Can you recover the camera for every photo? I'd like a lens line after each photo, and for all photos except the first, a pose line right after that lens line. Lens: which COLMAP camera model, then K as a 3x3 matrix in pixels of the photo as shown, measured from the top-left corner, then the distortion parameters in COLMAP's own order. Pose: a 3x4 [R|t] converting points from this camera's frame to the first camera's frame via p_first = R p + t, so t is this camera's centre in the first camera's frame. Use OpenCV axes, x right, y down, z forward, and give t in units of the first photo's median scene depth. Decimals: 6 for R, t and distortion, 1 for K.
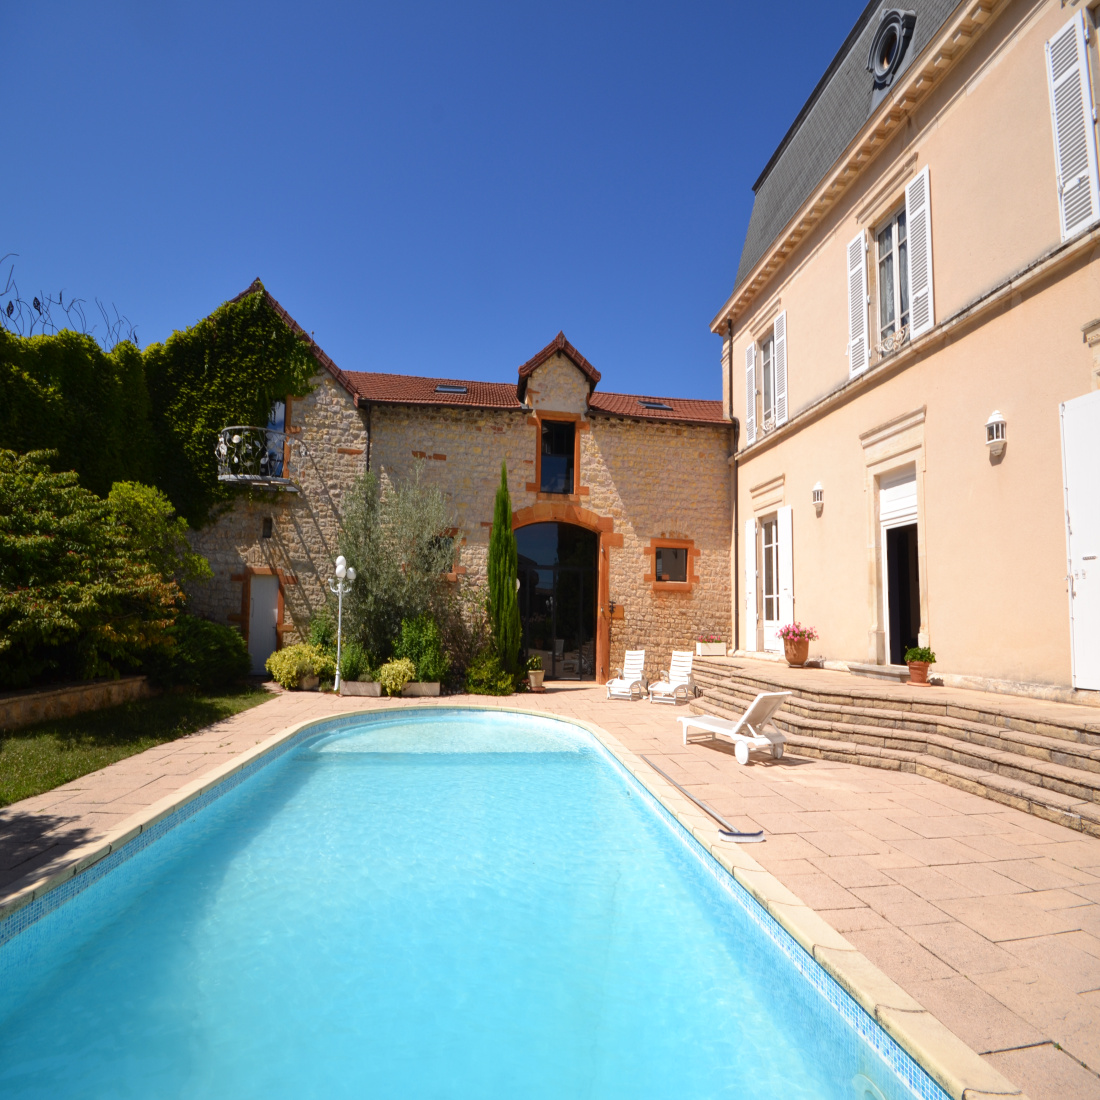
lens RADIAL K [[480.3, 0, 554.1], [0, 480.3, 585.3], [0, 0, 1]] dist [-0.000423, 0.000035]
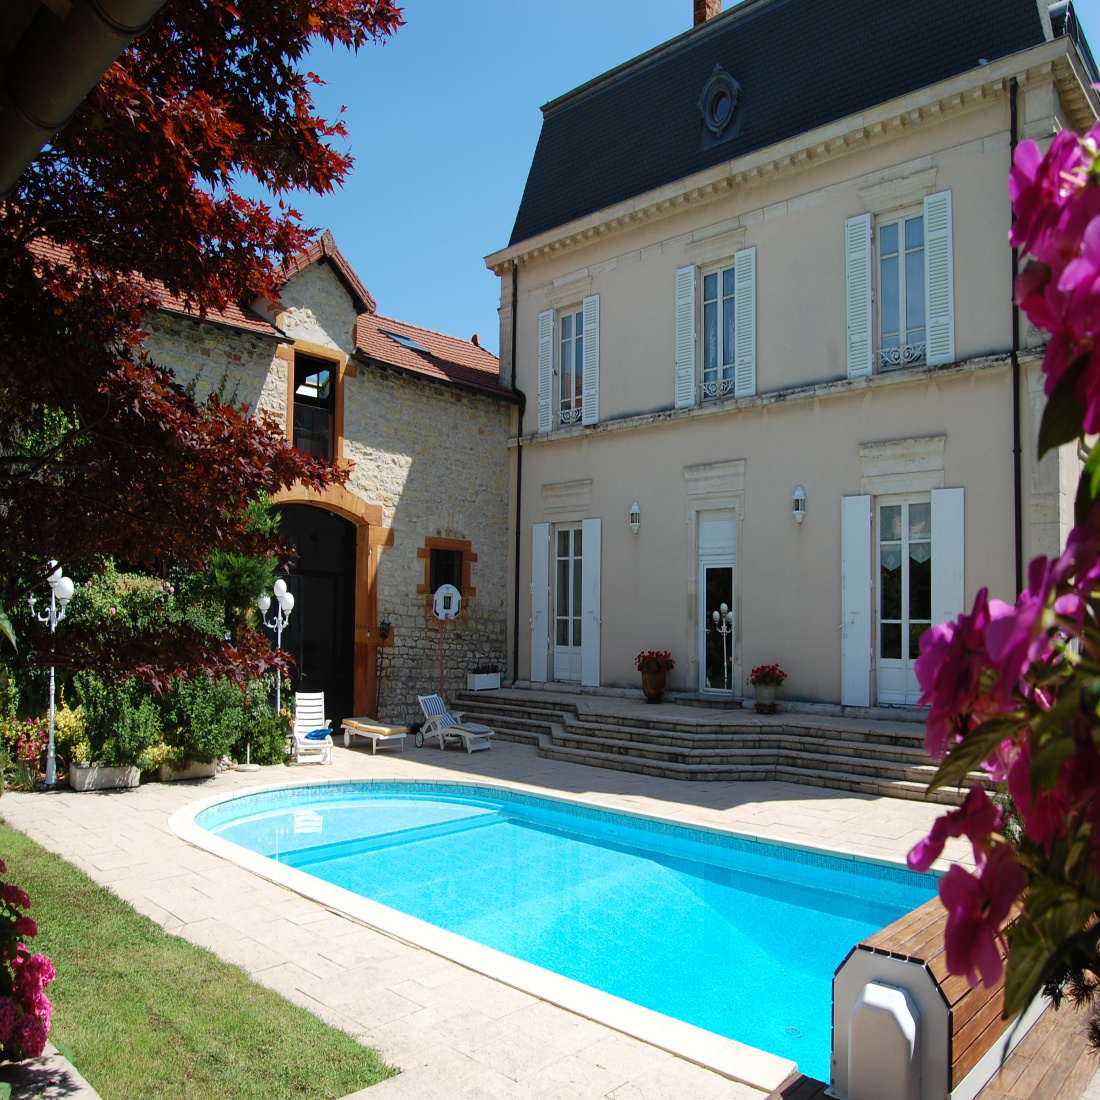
lens RADIAL K [[883.8, 0, 550.0], [0, 883.8, 553.9], [0, 0, 1]] dist [-0.005070, -0.000158]
pose [[0.779301, 0.041221, 0.625293, -0.515716], [-0.047503, 0.998849, -0.006645, -0.072478], [-0.624847, -0.024525, 0.780362, -0.199629]]
